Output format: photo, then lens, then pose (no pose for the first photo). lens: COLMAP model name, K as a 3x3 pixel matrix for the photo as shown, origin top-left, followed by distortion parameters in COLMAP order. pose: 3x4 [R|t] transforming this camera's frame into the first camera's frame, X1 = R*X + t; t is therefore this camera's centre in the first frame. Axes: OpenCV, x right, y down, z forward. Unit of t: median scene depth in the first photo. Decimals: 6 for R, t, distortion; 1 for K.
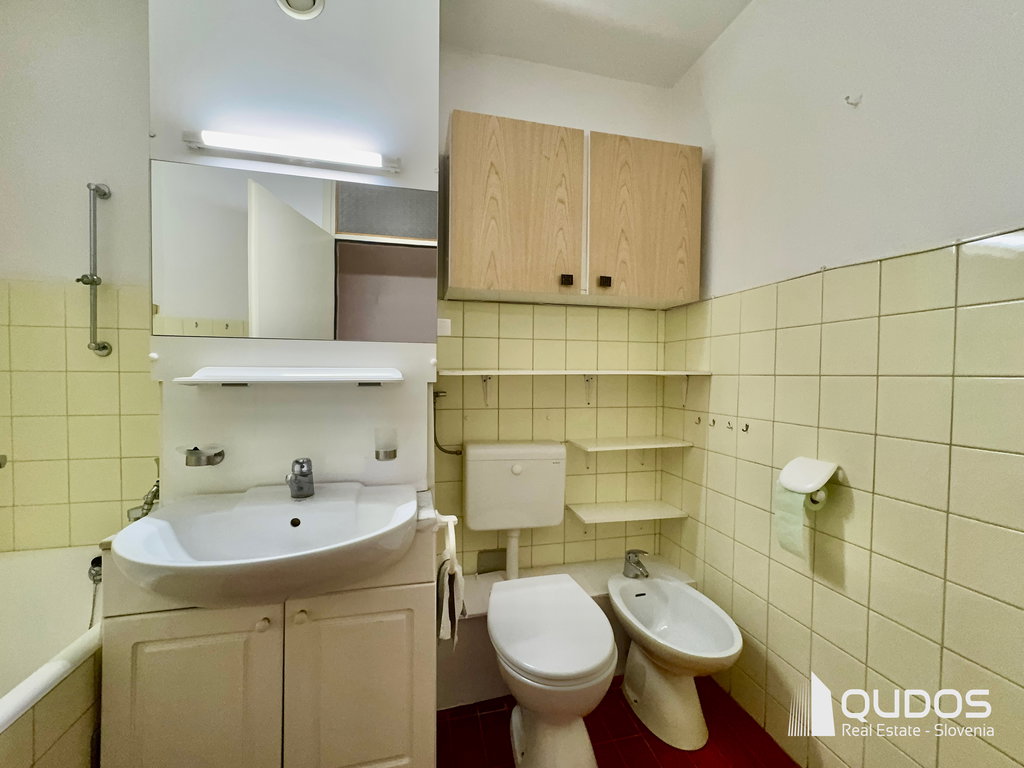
lens RADIAL K [[405.1, 0, 512.0], [0, 405.1, 384.0], [0, 0, 1]] dist [-0.003338, -0.000214]
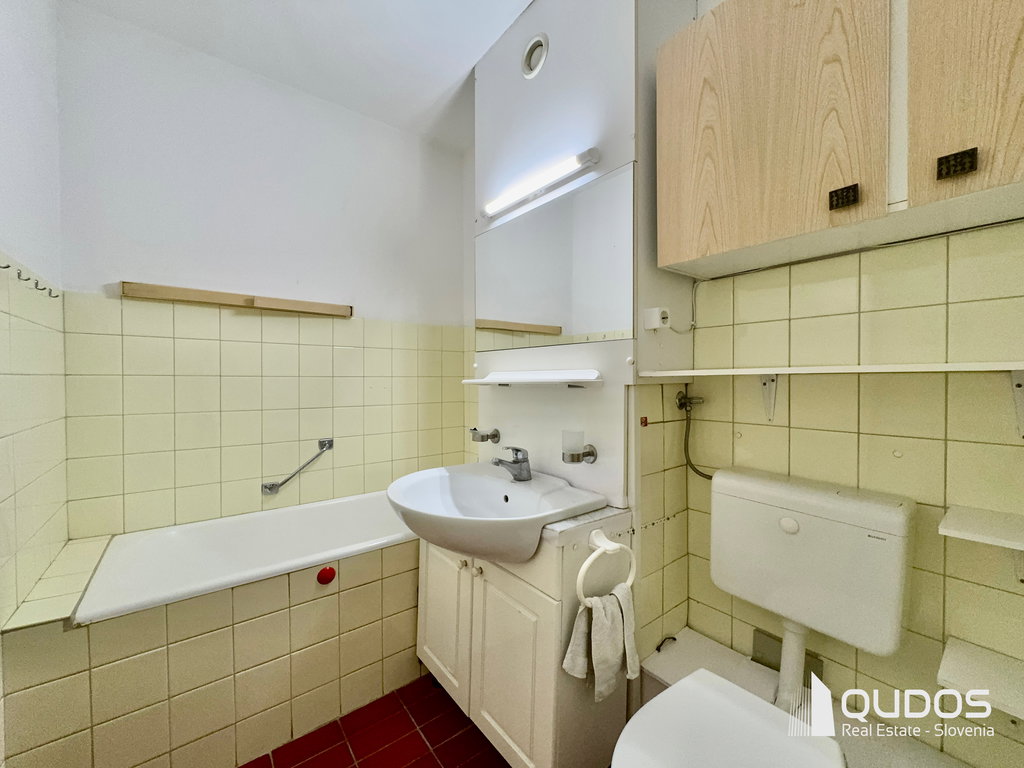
lens RADIAL K [[410.2, 0, 511.1], [0, 410.2, 380.7], [0, 0, 1]] dist [-0.001458, -0.000274]
pose [[0.417561, 0.000941, -0.908649, 0.526871], [-0.010470, 0.999938, -0.003776, -0.006811], [0.908589, 0.011090, 0.417545, 0.437829]]
